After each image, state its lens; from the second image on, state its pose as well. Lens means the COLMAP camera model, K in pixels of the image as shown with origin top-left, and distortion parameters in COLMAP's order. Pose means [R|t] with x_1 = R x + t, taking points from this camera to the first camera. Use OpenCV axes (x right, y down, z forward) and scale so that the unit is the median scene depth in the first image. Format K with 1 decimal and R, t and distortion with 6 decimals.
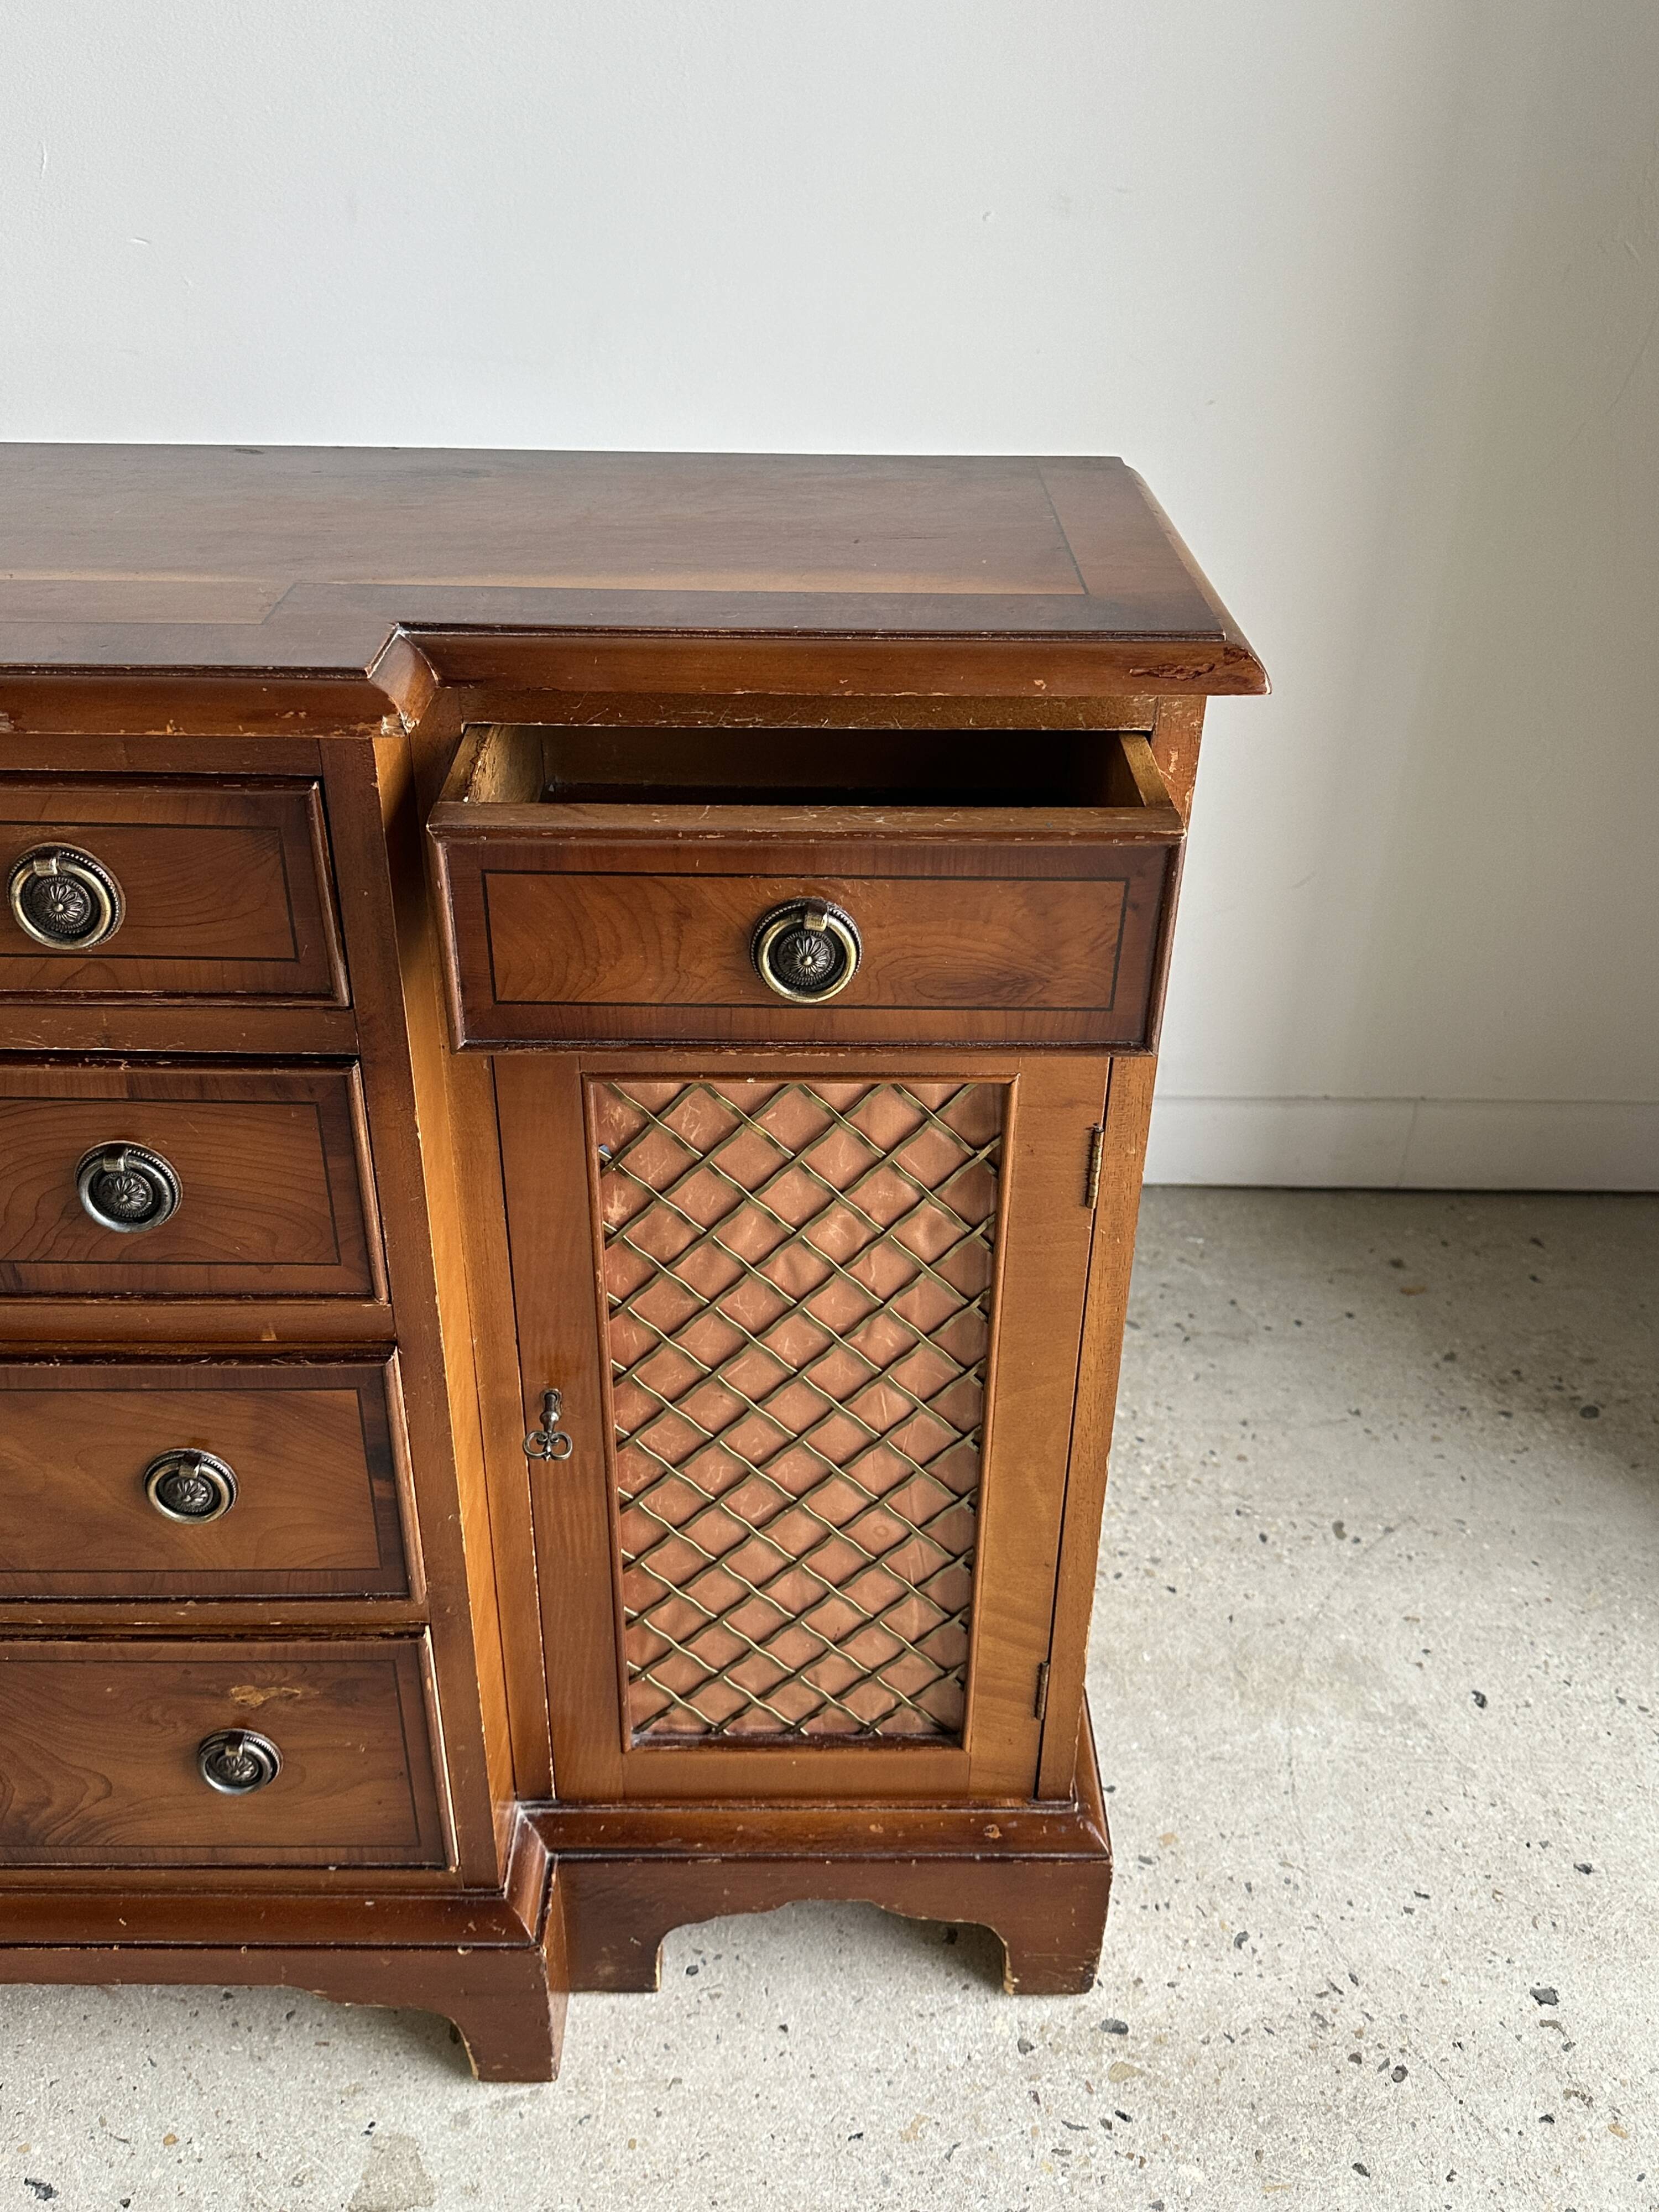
lens RADIAL K [[1888.7, 0, 834.3], [0, 1888.7, 1117.6], [0, 0, 1]] dist [0.188869, -0.462678]
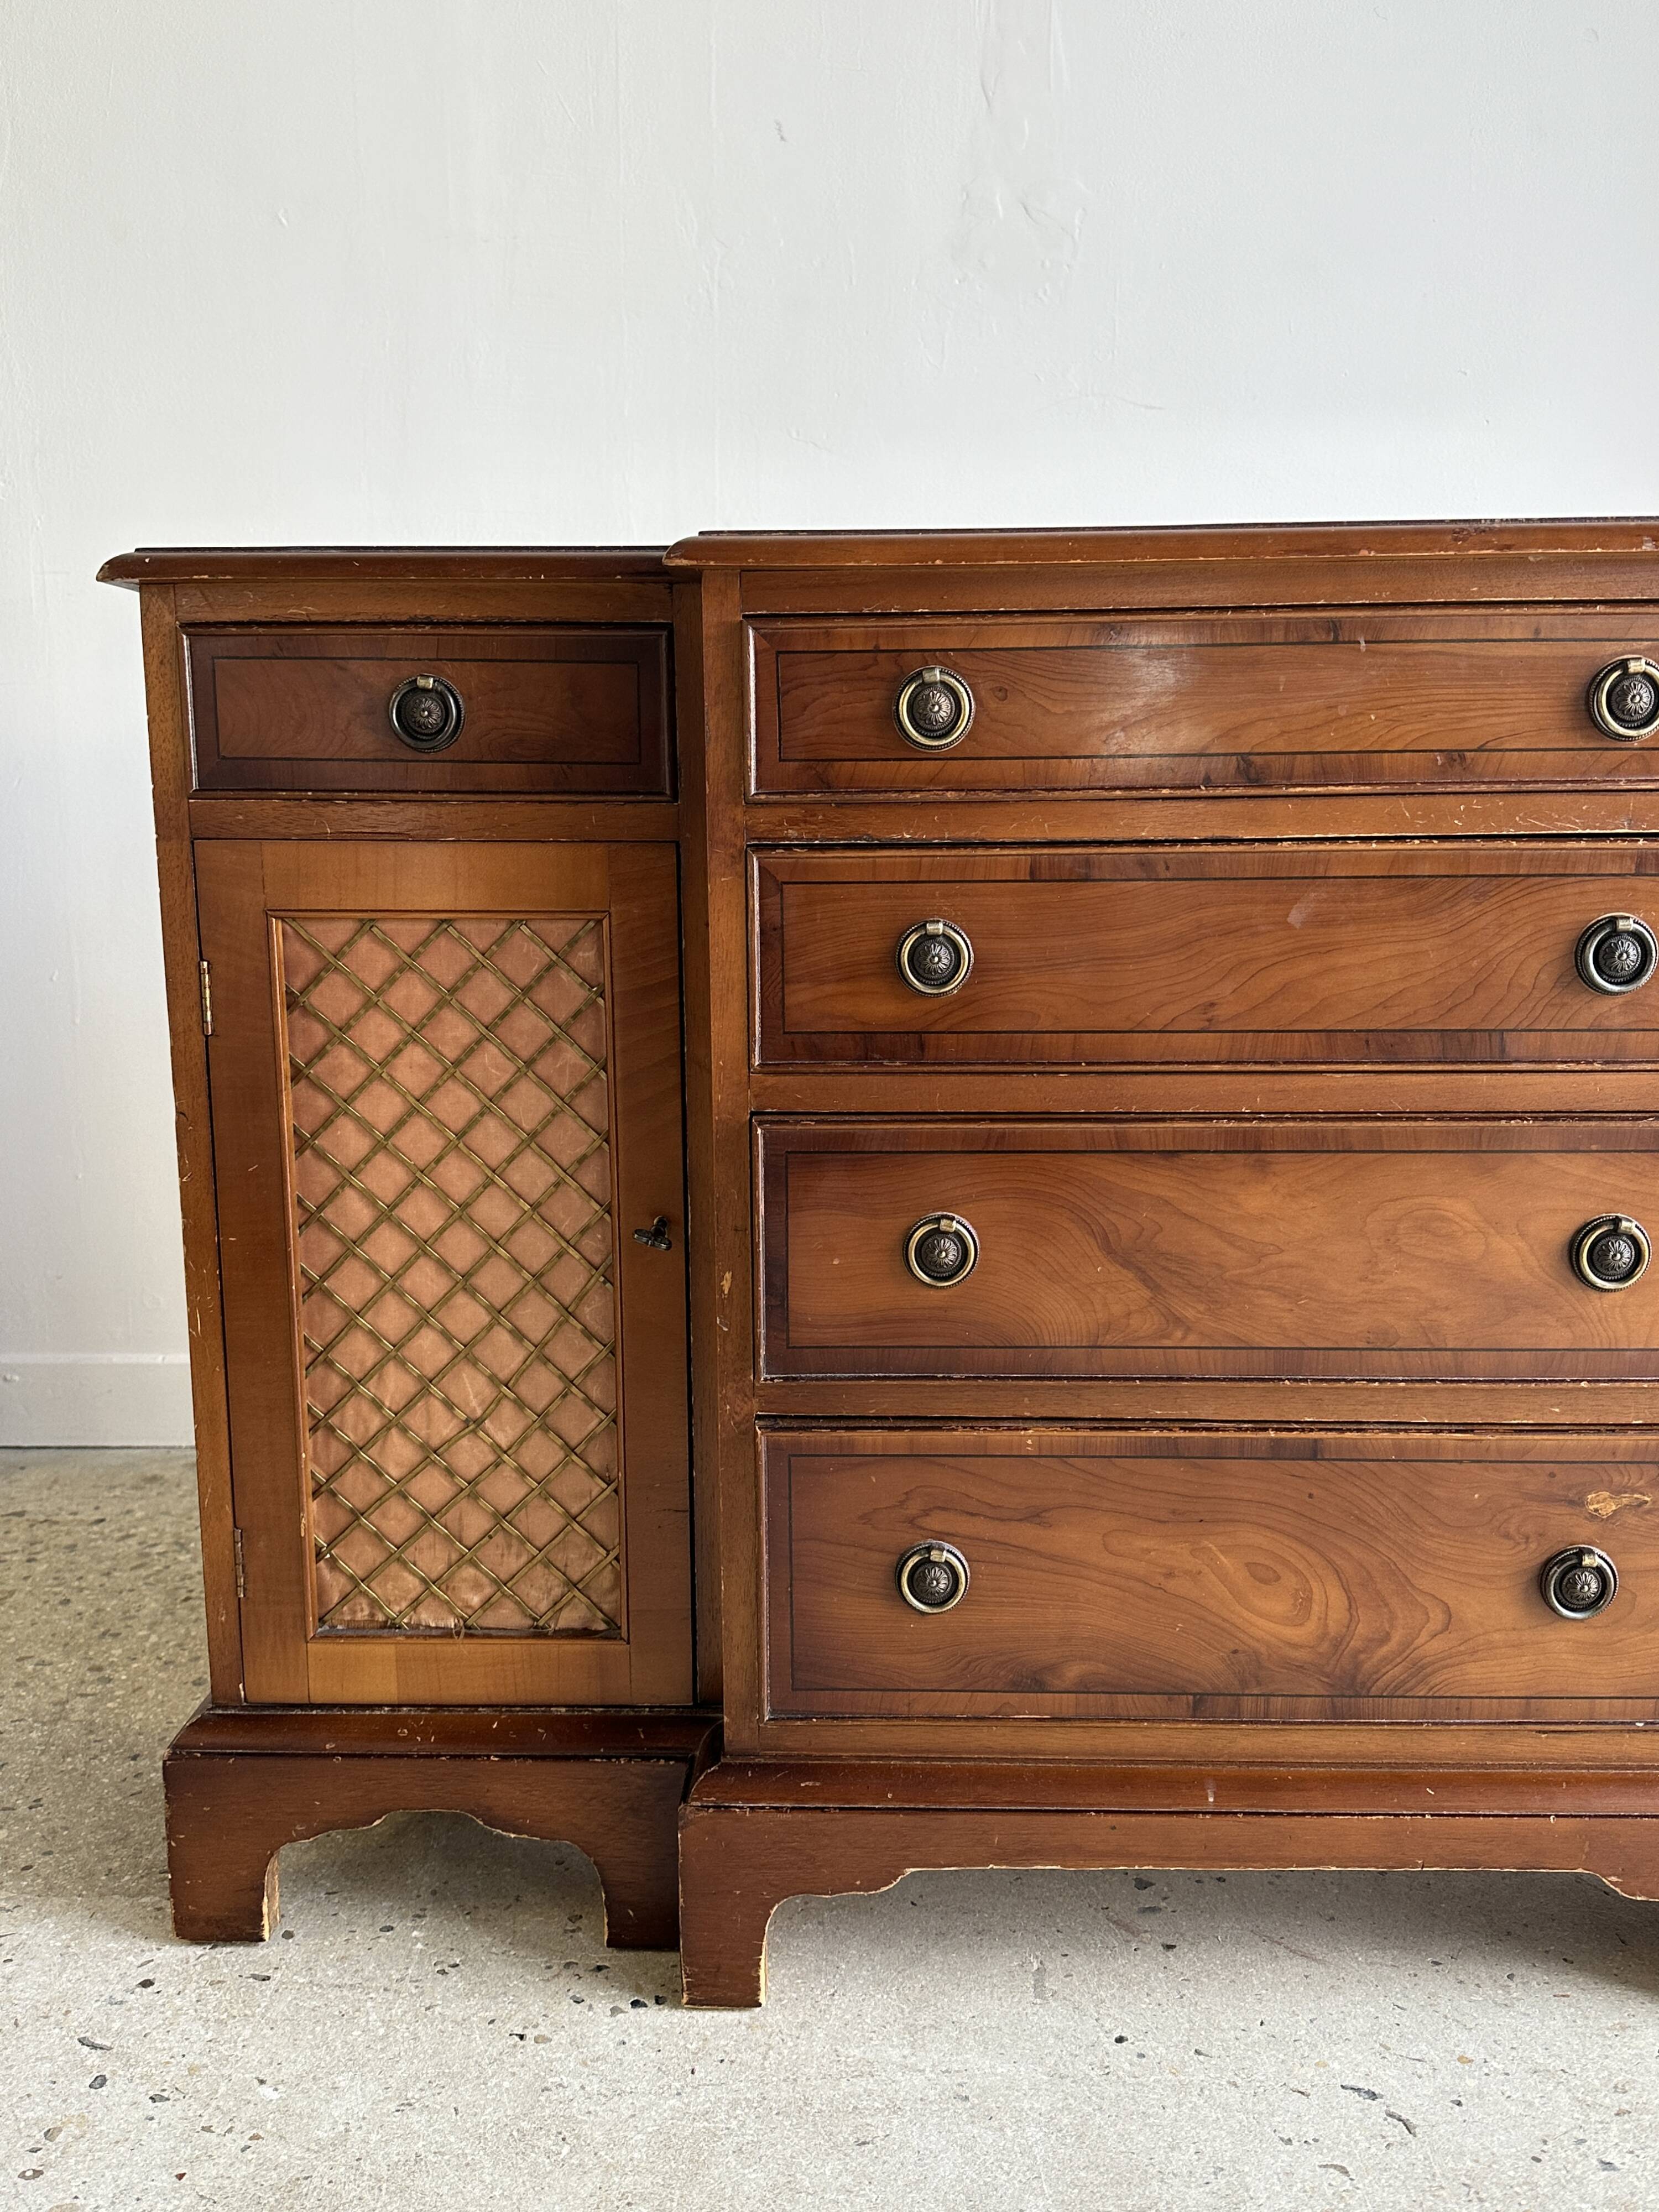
lens RADIAL K [[1860.8, 0, 837.0], [0, 1860.8, 1114.7], [0, 0, 1]] dist [0.173289, -0.345118]
pose [[0.998854, -0.018338, -0.044209, -0.669181], [0.000521, 0.927798, -0.373083, 0.483770], [0.047859, 0.372633, 0.926744, -0.110030]]
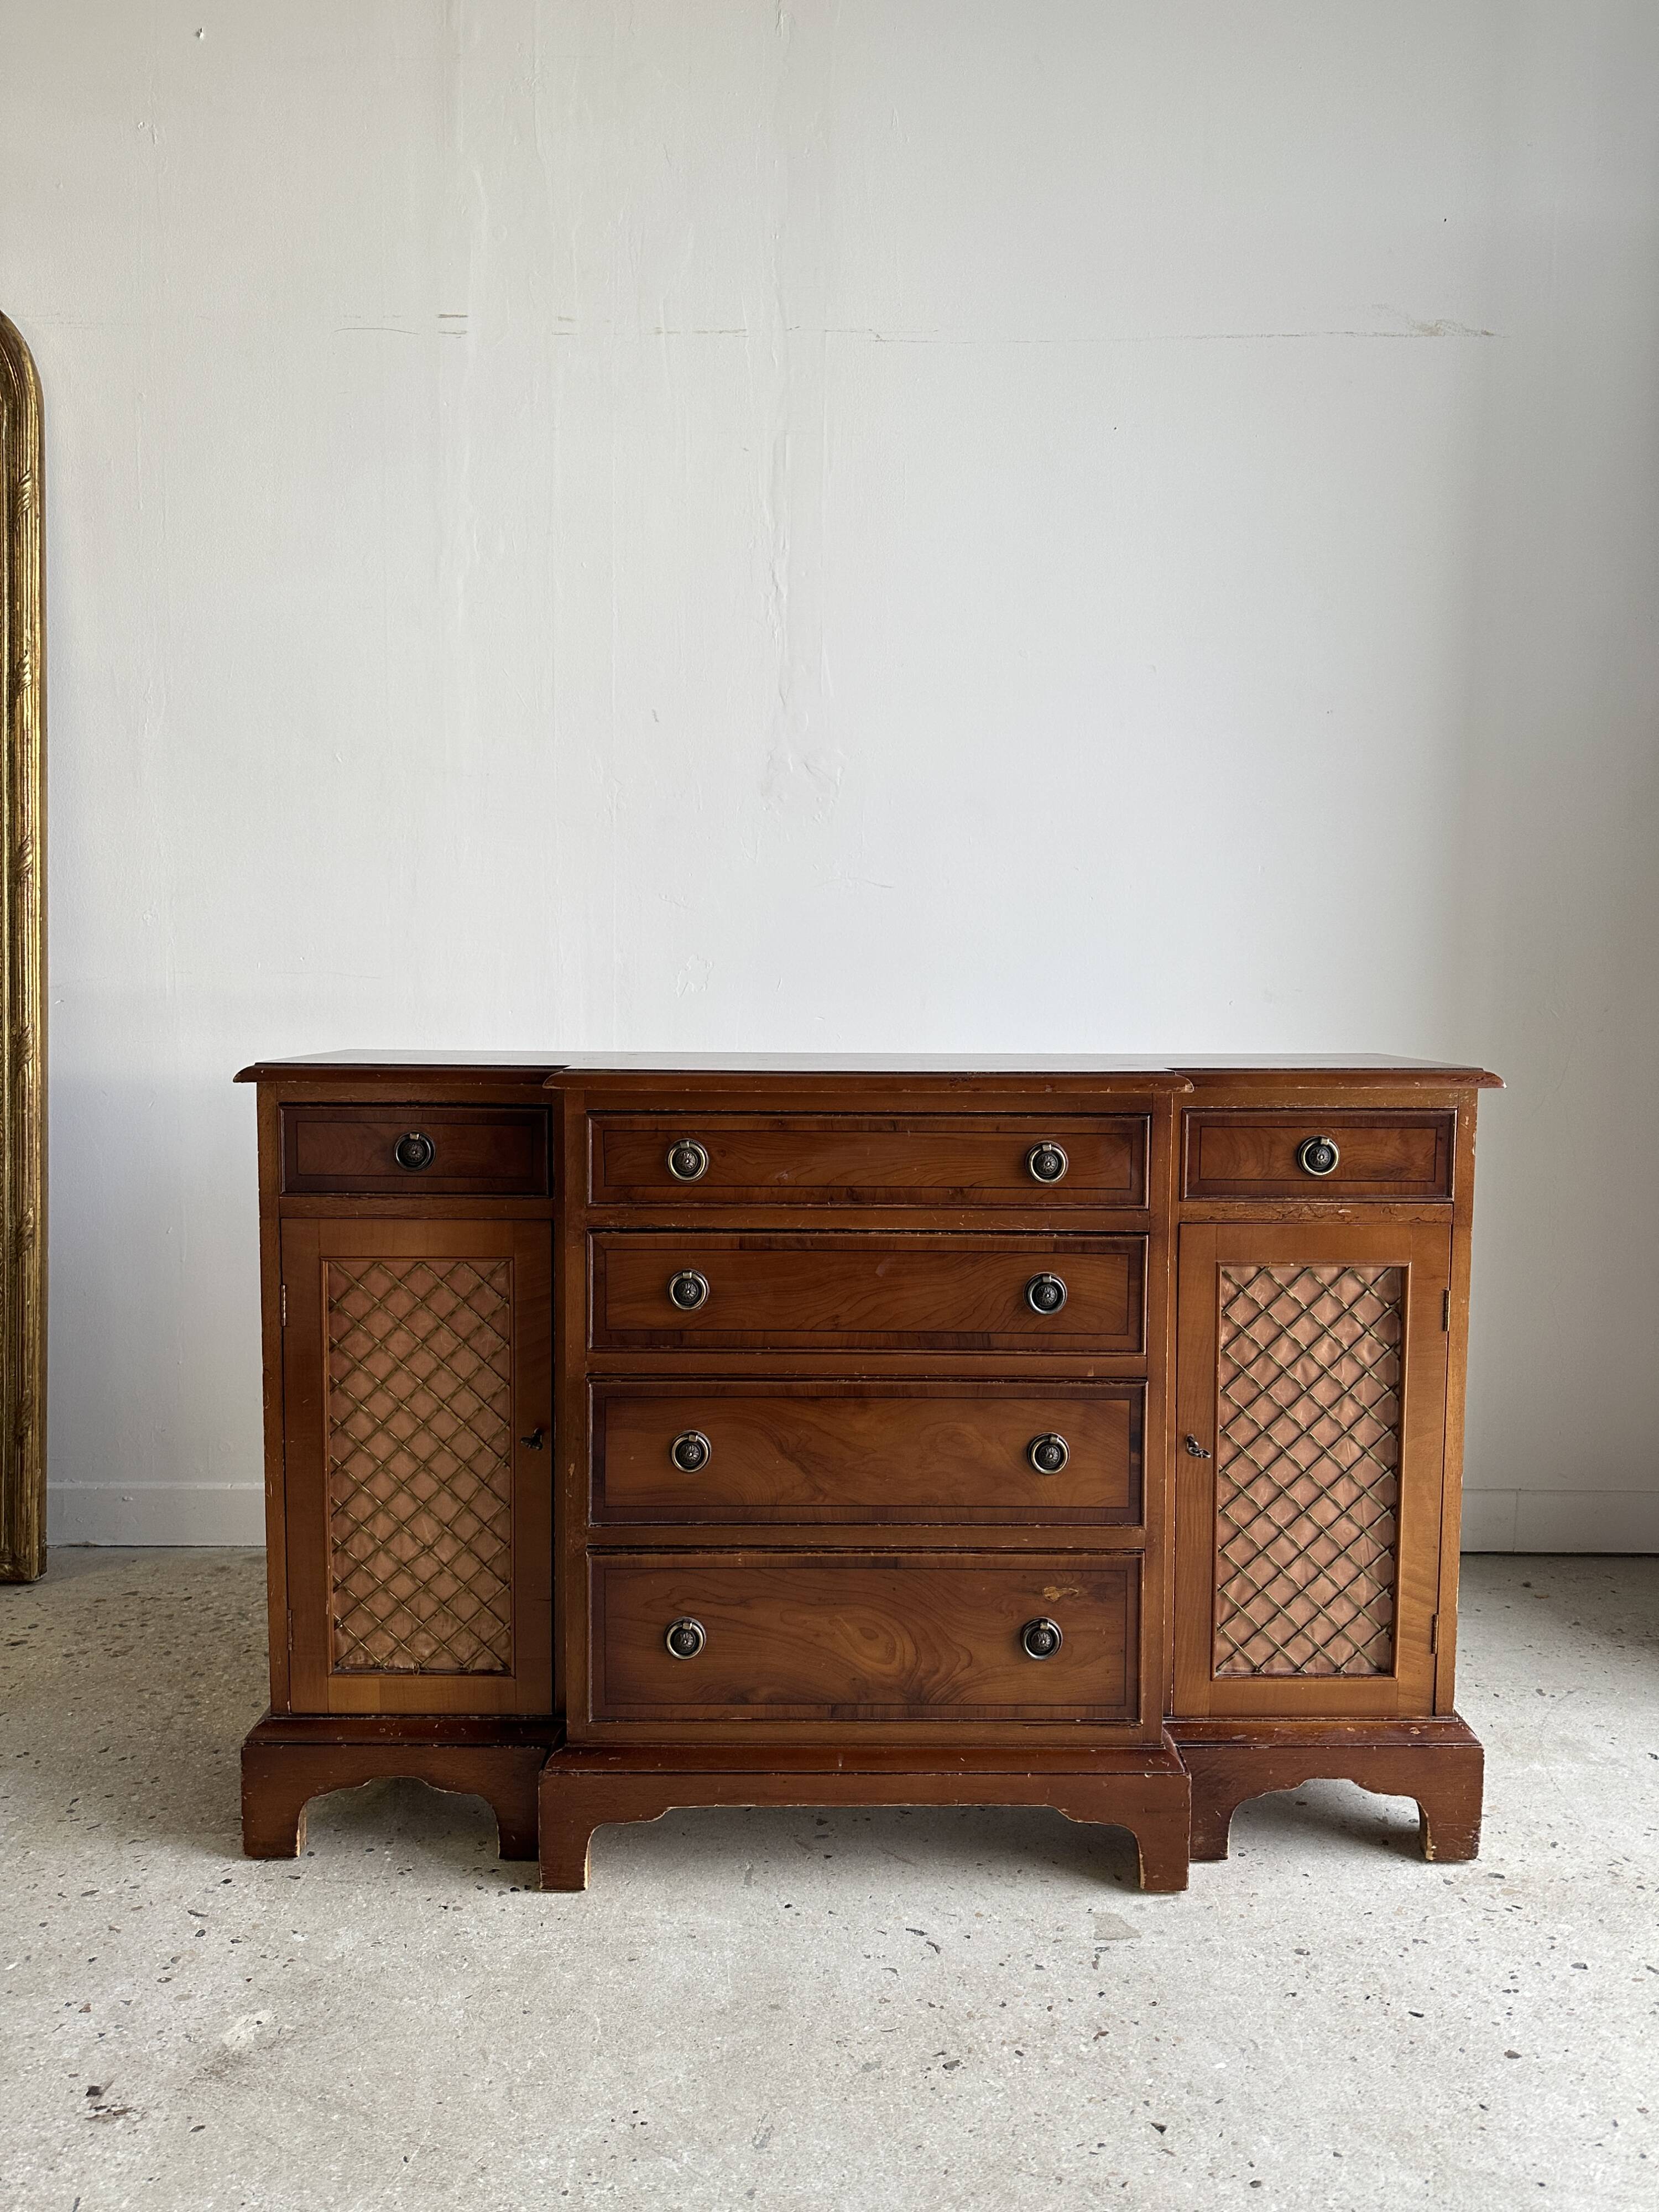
lens RADIAL K [[1559.3, 0, 831.2], [0, 1559.3, 1108.4], [0, 0, 1]] dist [0.098318, -0.157342]
pose [[0.999897, -0.011781, -0.008210, -0.499832], [0.006881, 0.894929, -0.446155, 0.560809], [0.012603, 0.446052, 0.894918, -0.679640]]
